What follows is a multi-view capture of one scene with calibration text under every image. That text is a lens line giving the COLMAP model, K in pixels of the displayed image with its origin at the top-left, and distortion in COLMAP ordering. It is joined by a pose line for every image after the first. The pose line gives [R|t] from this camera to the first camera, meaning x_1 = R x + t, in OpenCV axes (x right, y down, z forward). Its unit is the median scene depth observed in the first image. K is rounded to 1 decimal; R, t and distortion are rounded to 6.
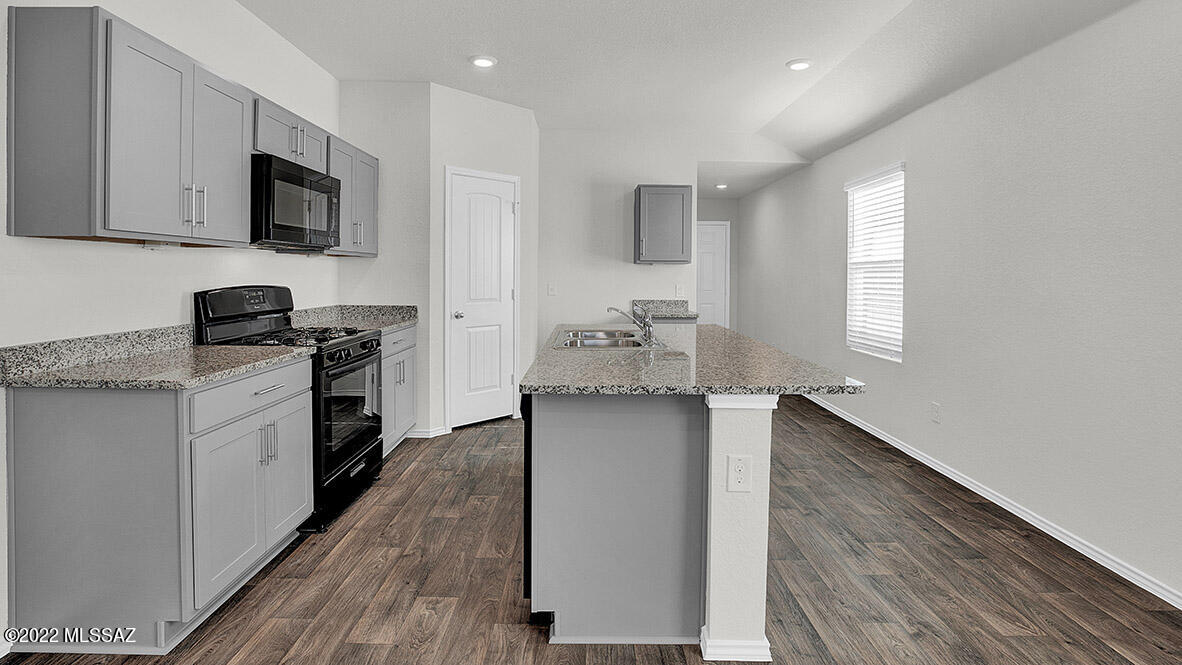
lens RADIAL K [[578.2, 0, 597.7], [0, 578.2, 280.7], [0, 0, 1]] dist [-0.045925, 0.014393]
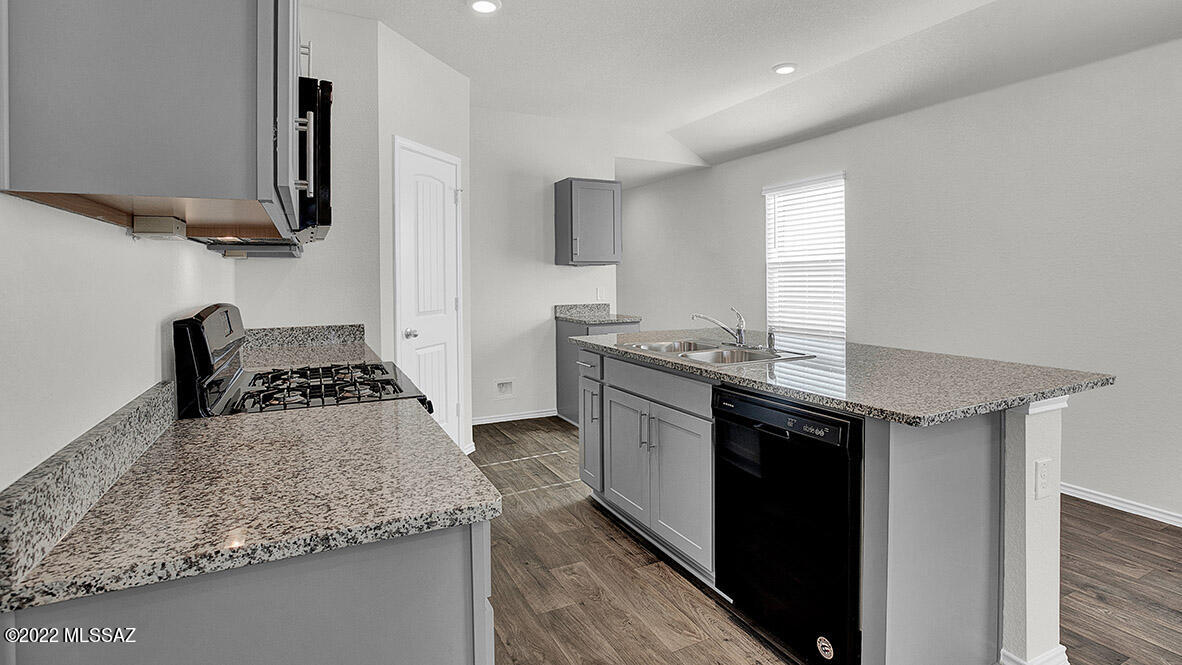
lens RADIAL K [[578.2, 0, 597.7], [0, 578.2, 280.7], [0, 0, 1]] dist [-0.045925, 0.014393]
pose [[0.891760, -0.018425, 0.452134, -0.369460], [0.020125, 0.999797, 0.001050, -0.006113], [-0.452061, 0.008163, 0.891949, 0.214277]]
